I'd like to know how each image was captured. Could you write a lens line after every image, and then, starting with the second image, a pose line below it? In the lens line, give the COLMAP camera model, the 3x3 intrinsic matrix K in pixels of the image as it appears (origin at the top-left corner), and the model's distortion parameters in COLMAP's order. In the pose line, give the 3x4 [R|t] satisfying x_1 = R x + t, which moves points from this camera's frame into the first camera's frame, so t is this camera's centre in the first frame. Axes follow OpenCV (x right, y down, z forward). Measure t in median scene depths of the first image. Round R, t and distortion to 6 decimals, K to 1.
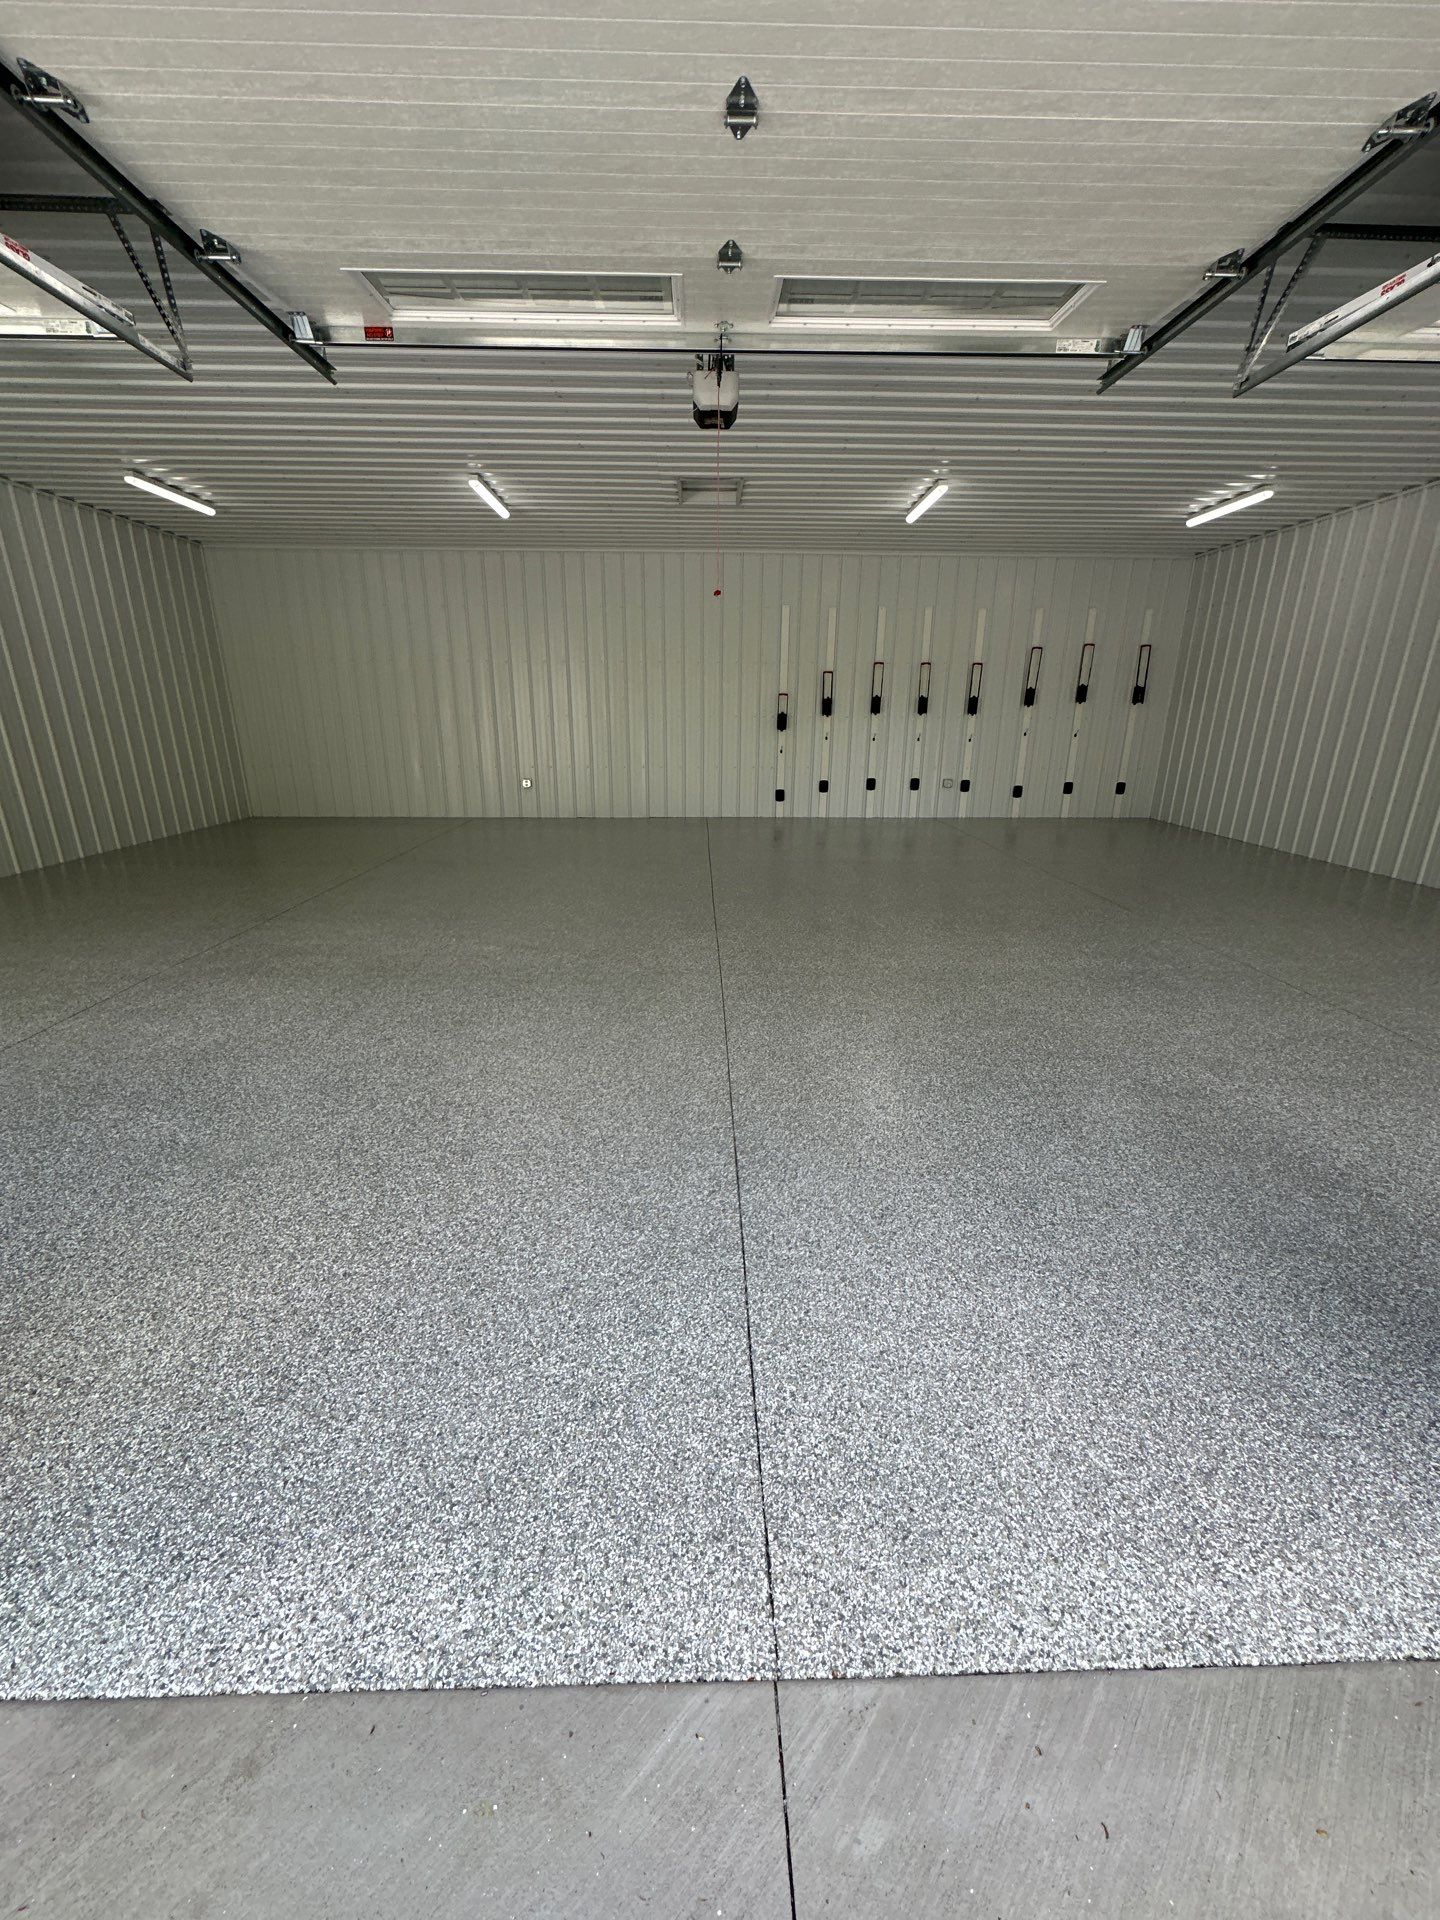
lens RADIAL K [[757.8, 0, 696.1], [0, 757.8, 961.0], [0, 0, 1]] dist [-0.002632, 0.000303]
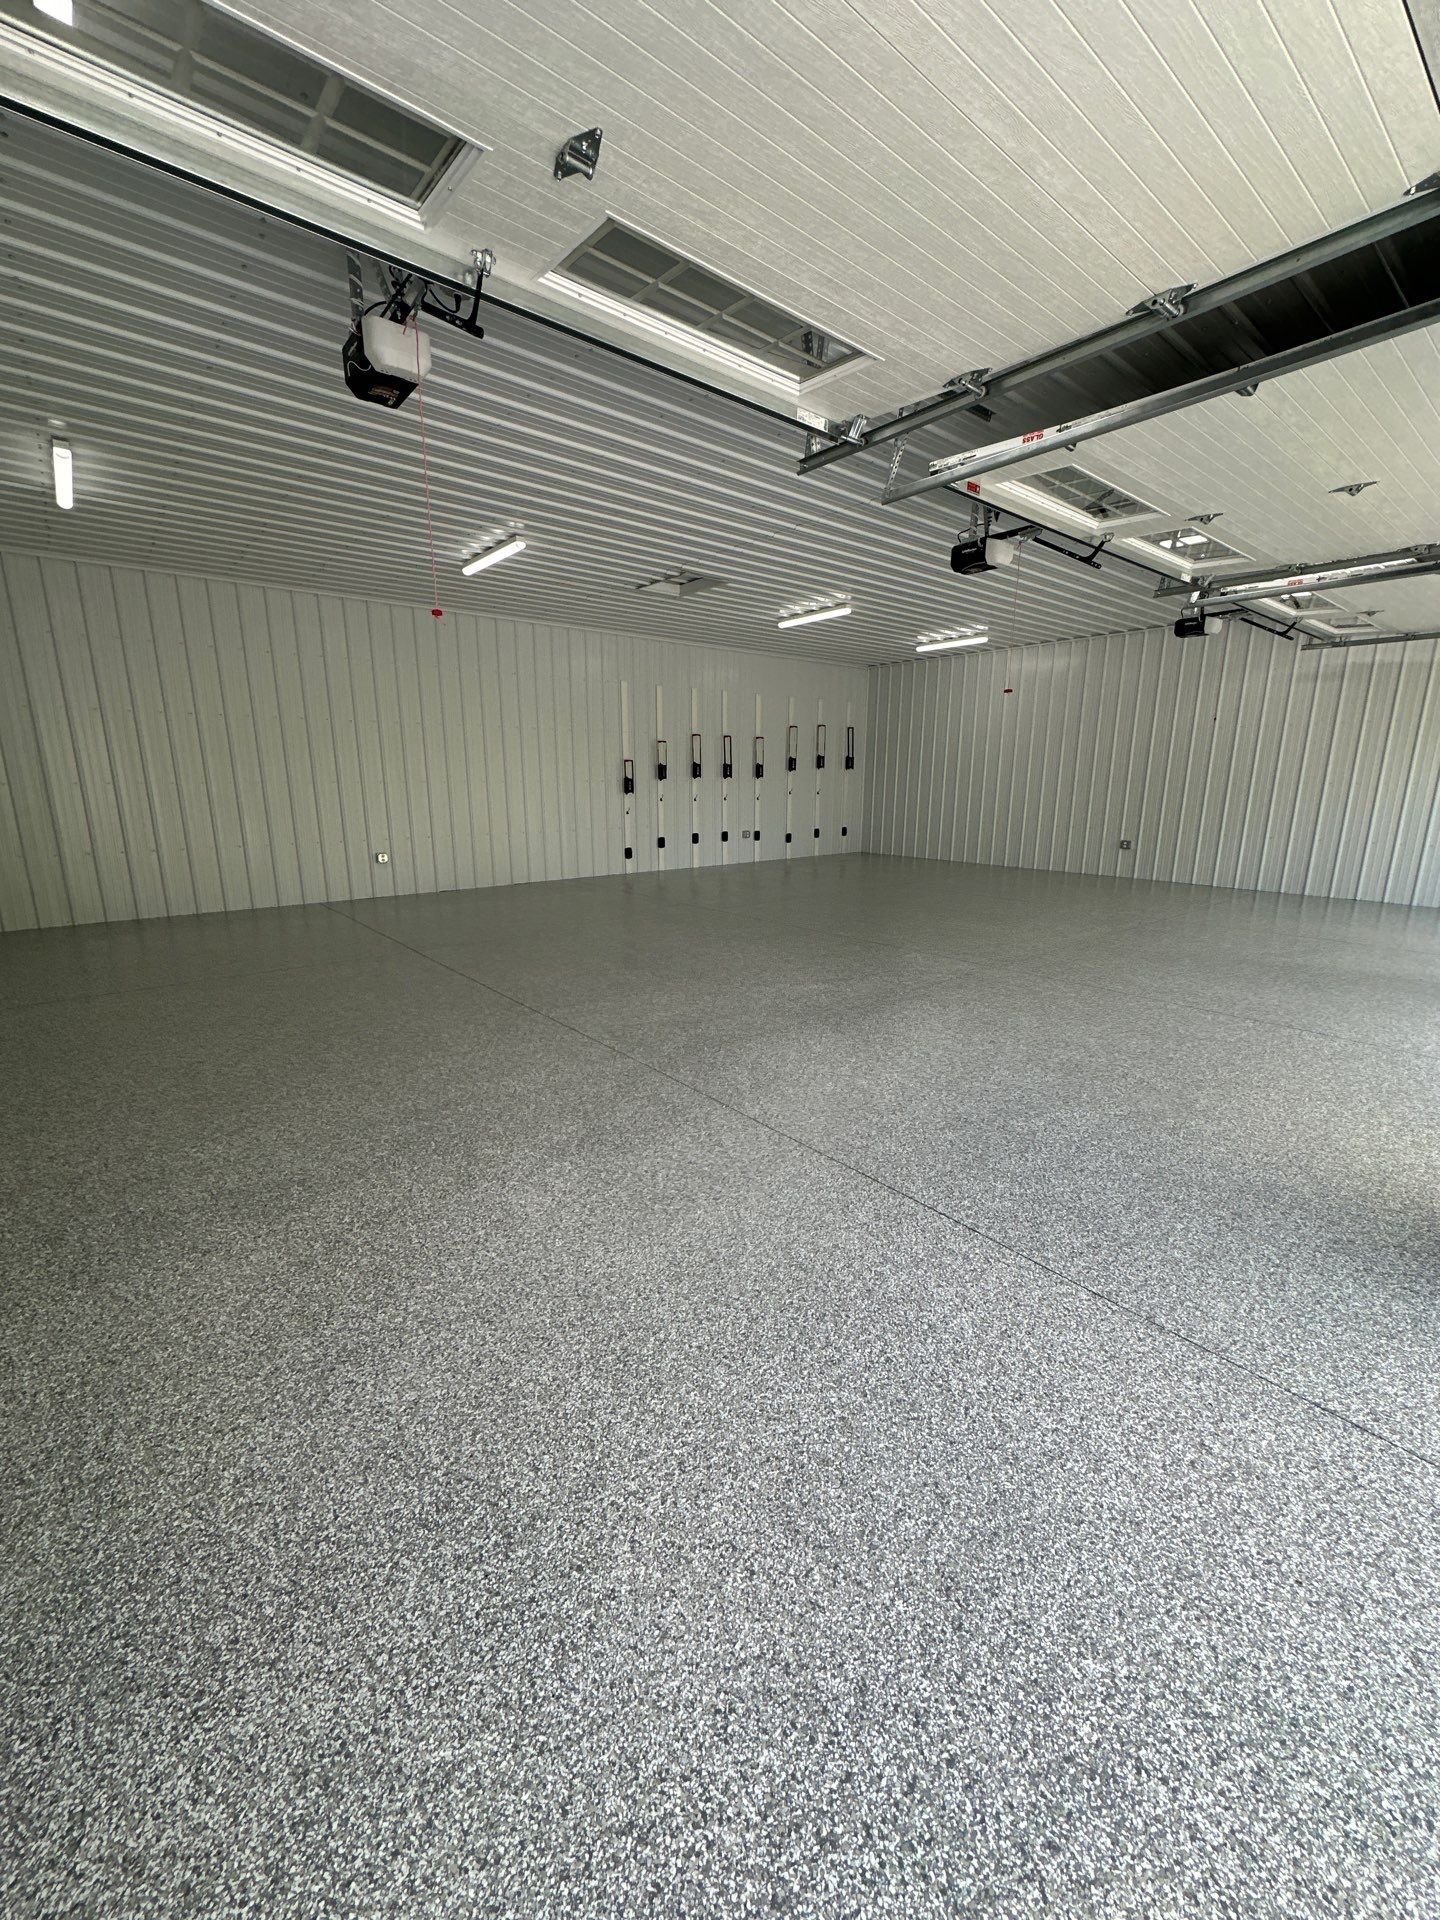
lens RADIAL K [[757.8, 0, 702.6], [0, 757.8, 986.1], [0, 0, 1]] dist [-0.002632, 0.000303]
pose [[0.781018, -0.168762, 0.601274, -0.486042], [0.199419, 0.979784, 0.015967, -0.030571], [-0.591813, 0.107435, 0.798884, 0.101527]]
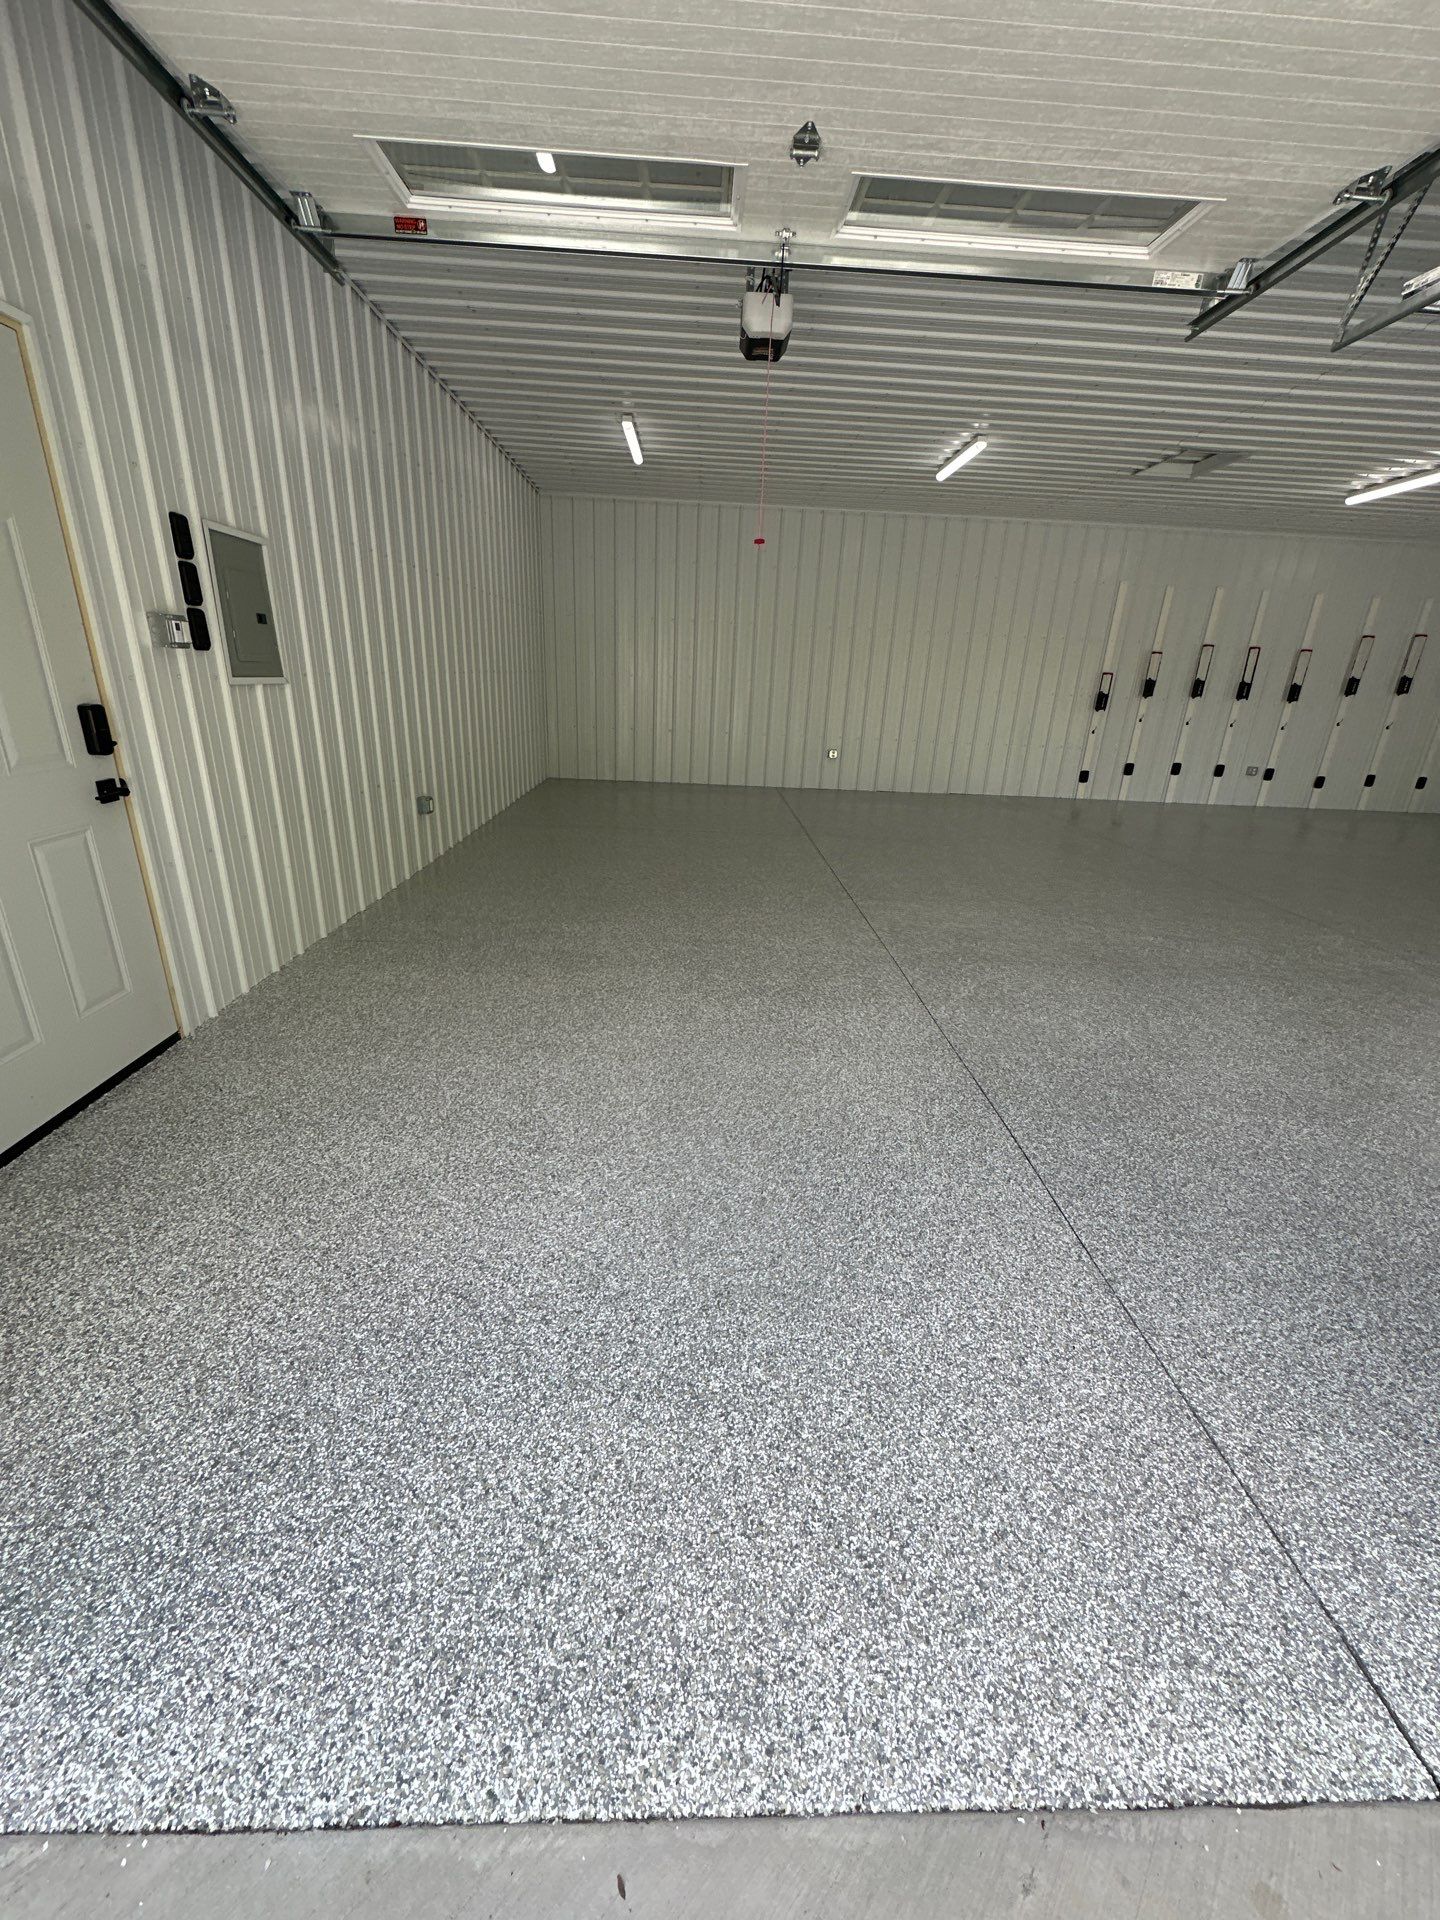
lens RADIAL K [[757.8, 0, 735.2], [0, 757.8, 997.1], [0, 0, 1]] dist [-0.002632, 0.000303]
pose [[0.999193, 0.032453, 0.023660, -0.365642], [-0.034332, 0.995882, 0.083902, 0.003417], [-0.020840, -0.084647, 0.996193, -0.011963]]
